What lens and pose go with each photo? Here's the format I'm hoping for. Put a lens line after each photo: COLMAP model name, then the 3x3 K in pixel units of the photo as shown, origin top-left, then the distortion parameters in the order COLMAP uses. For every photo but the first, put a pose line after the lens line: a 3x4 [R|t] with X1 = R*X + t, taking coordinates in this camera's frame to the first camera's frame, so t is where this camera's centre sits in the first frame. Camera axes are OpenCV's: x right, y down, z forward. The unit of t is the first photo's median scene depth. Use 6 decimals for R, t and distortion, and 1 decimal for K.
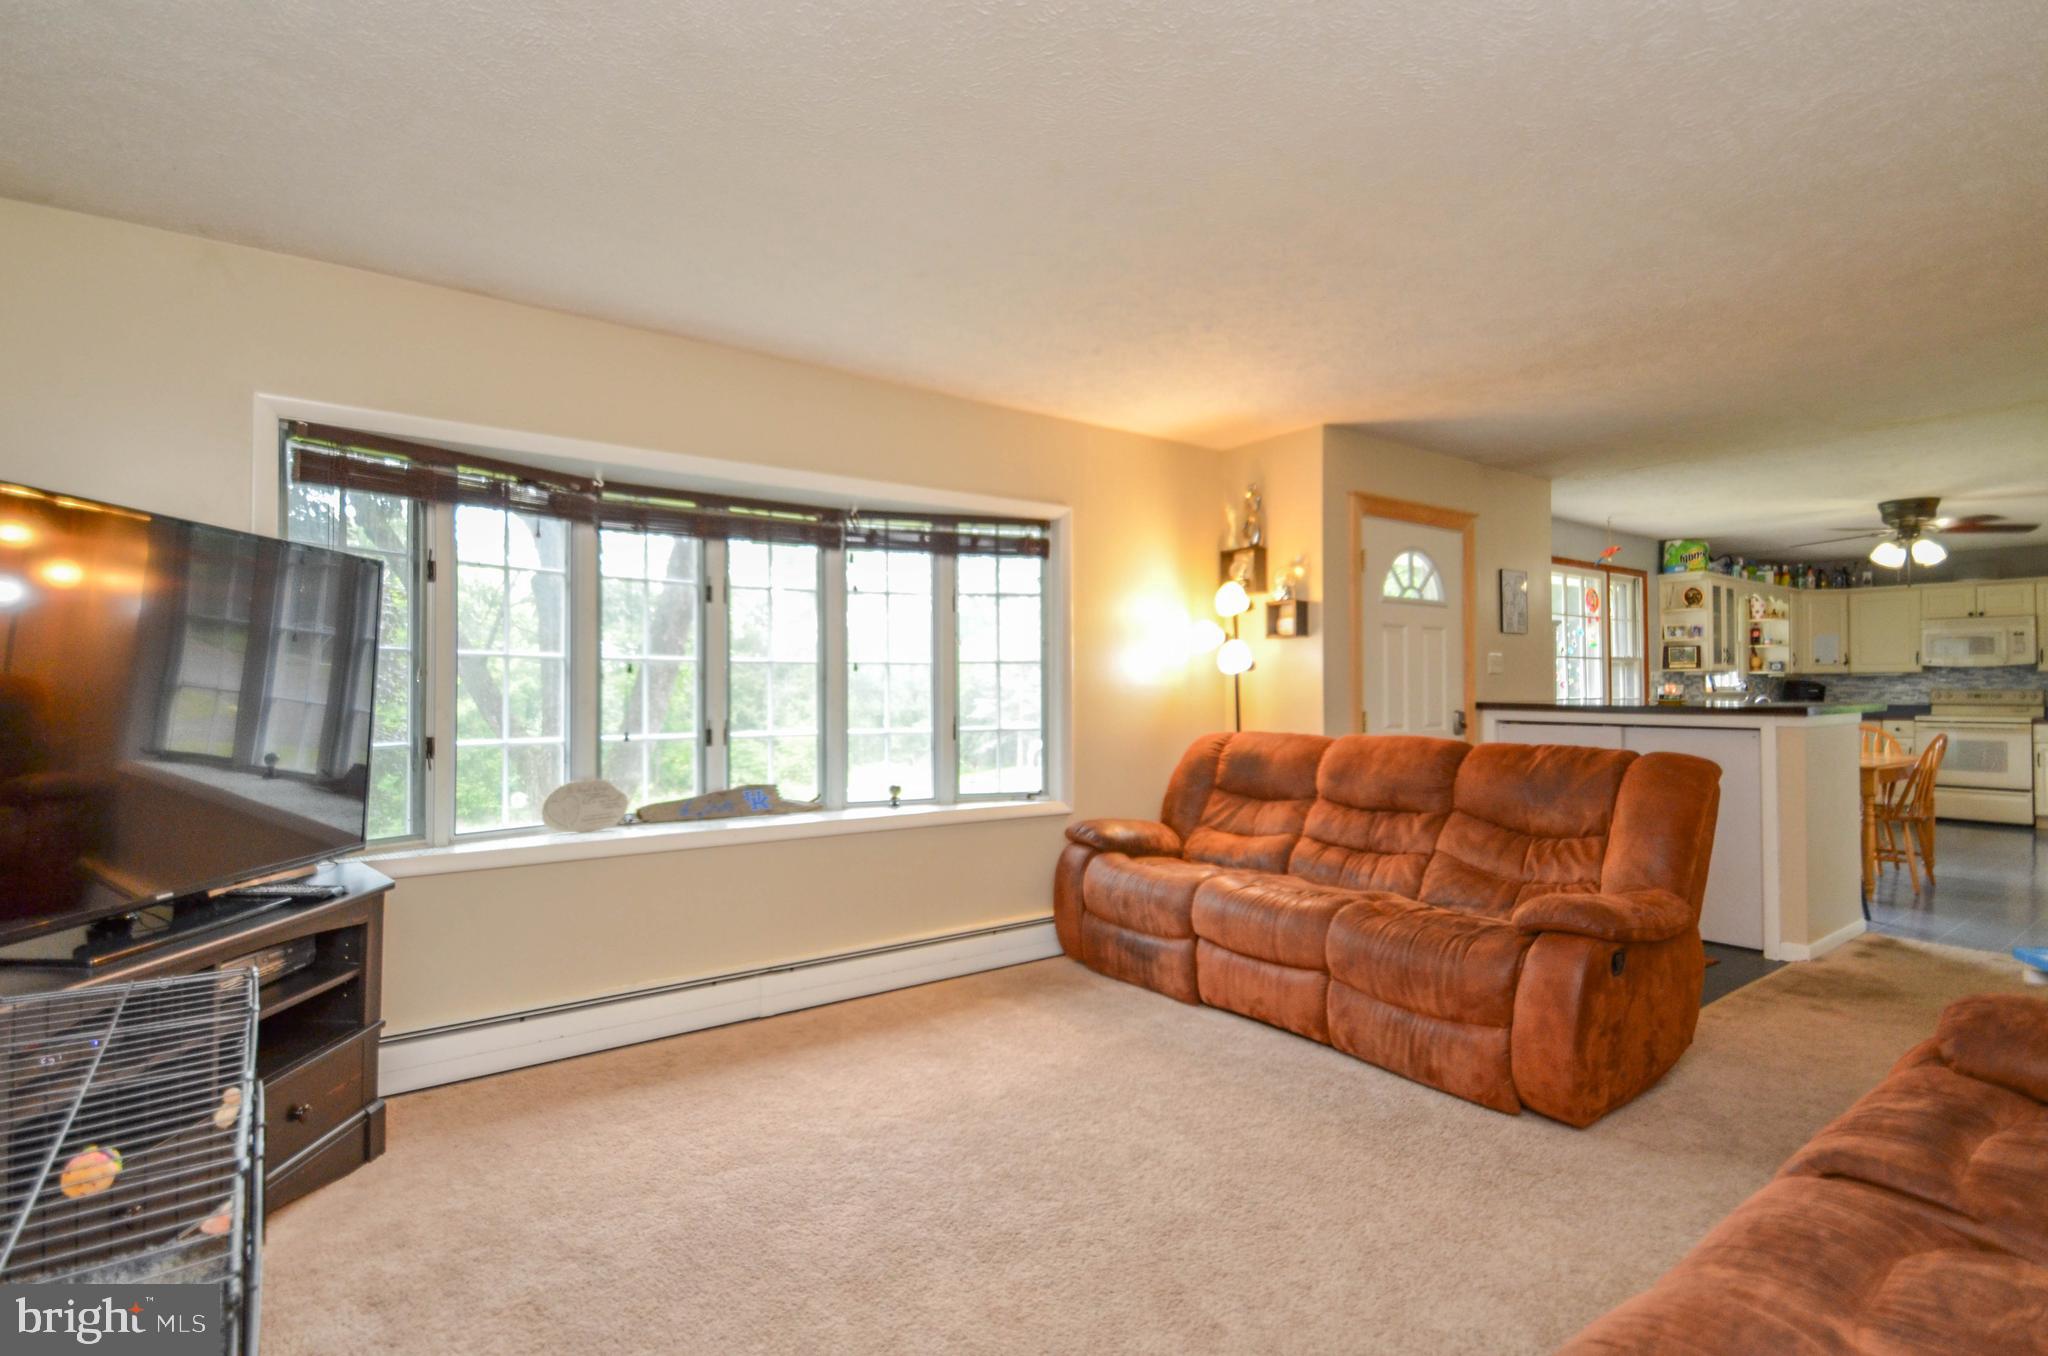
lens RADIAL K [[988.1, 0, 1020.4], [0, 988.1, 673.3], [0, 0, 1]] dist [-0.000997, -0.001567]
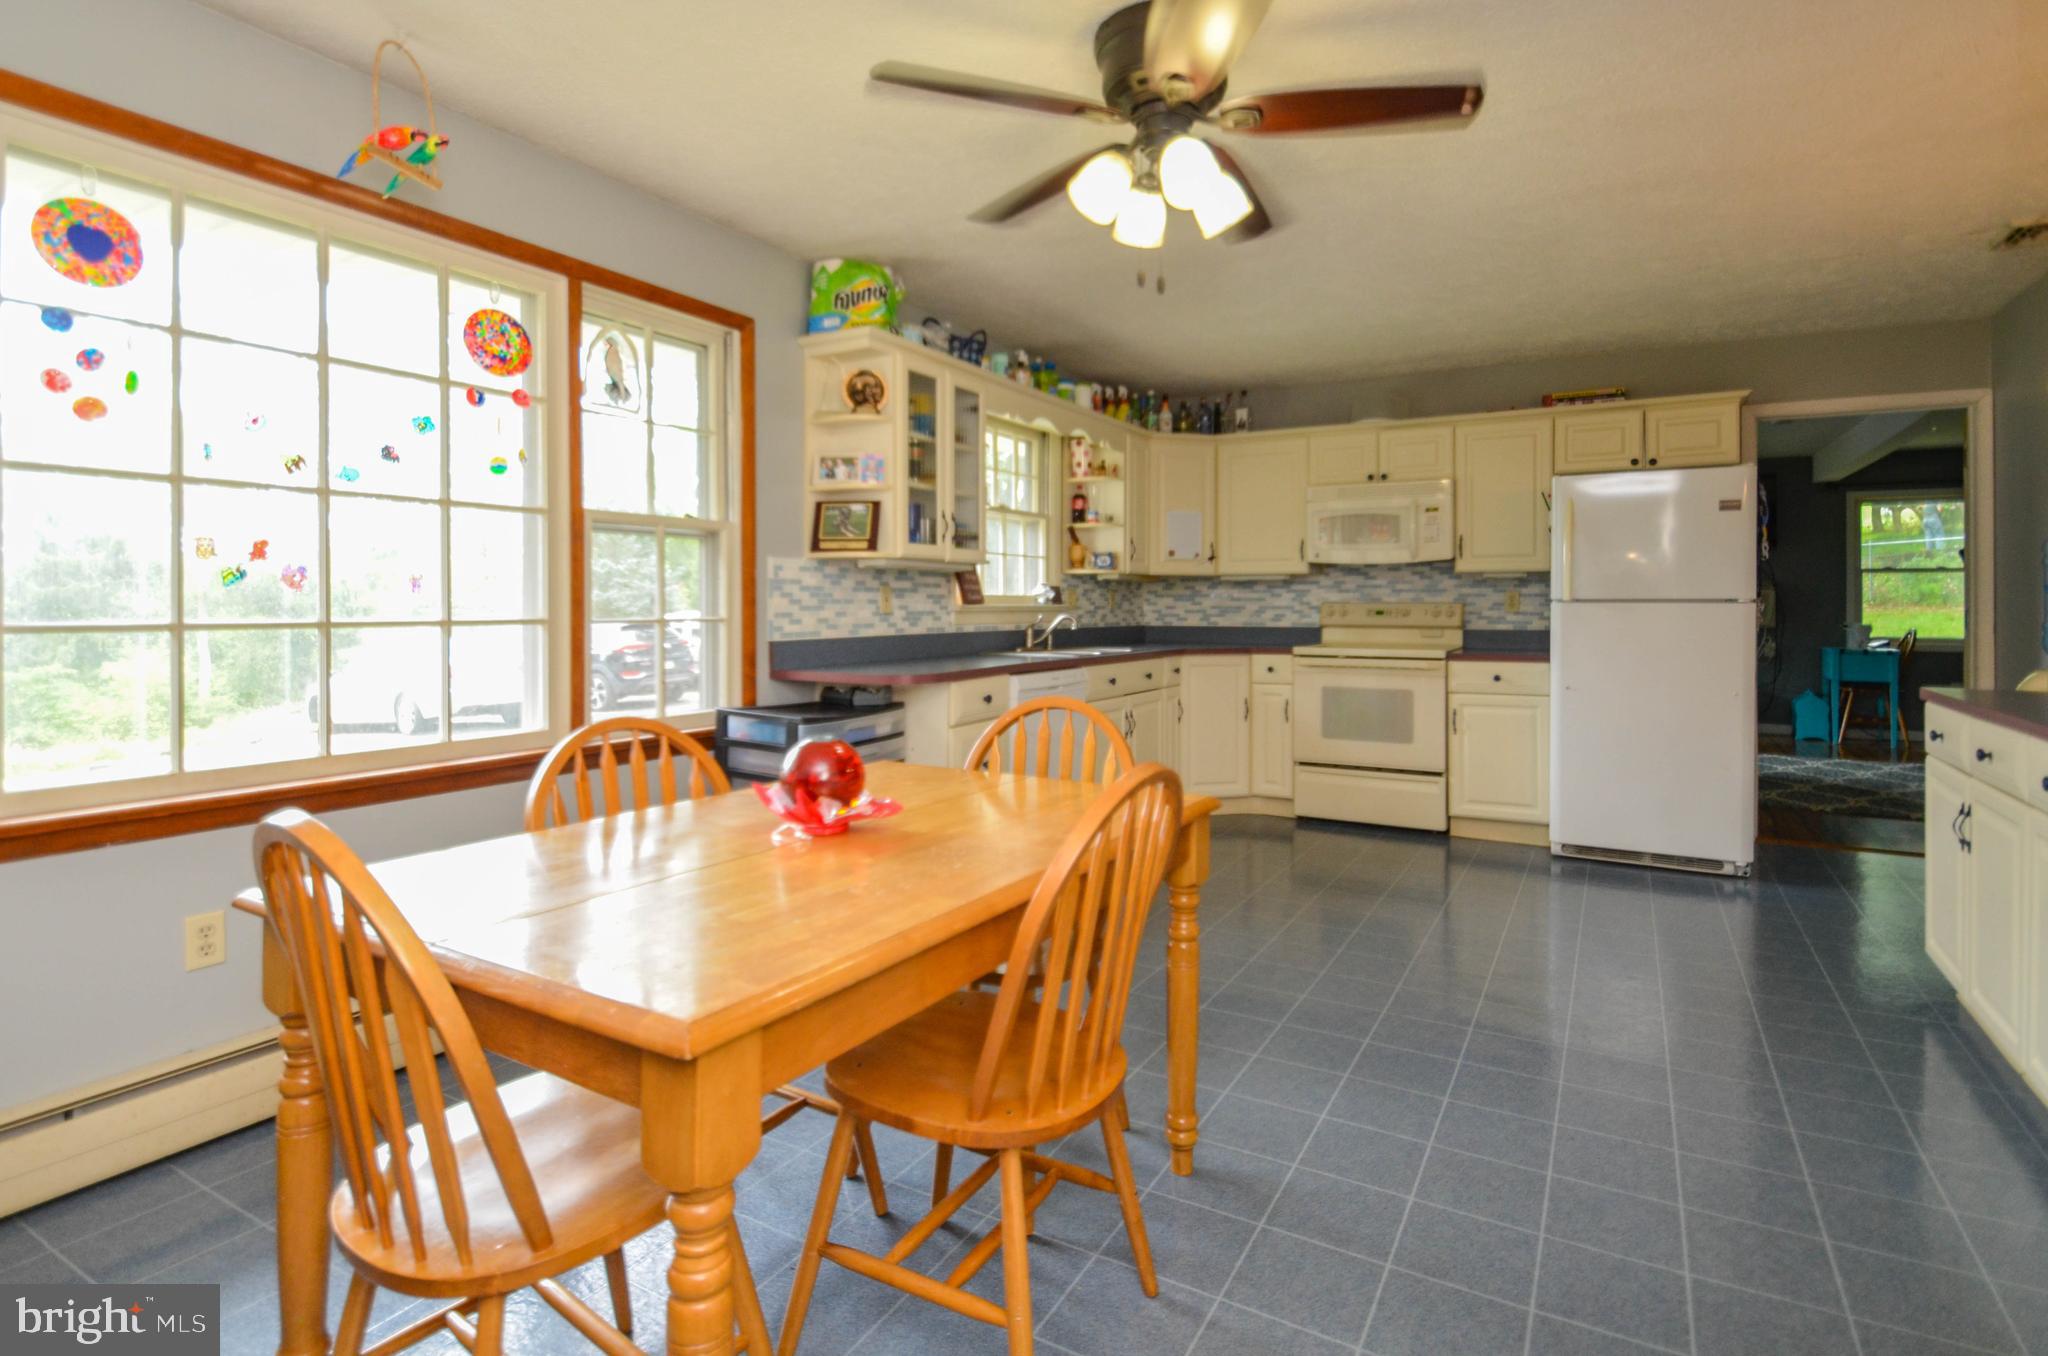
lens RADIAL K [[988.1, 0, 1029.8], [0, 988.1, 601.4], [0, 0, 1]] dist [-0.000997, -0.001567]
pose [[0.923384, 0.003216, 0.383863, 0.542041], [-0.007509, 0.999925, 0.009684, 0.011764], [-0.383803, -0.011825, 0.923339, 0.523743]]
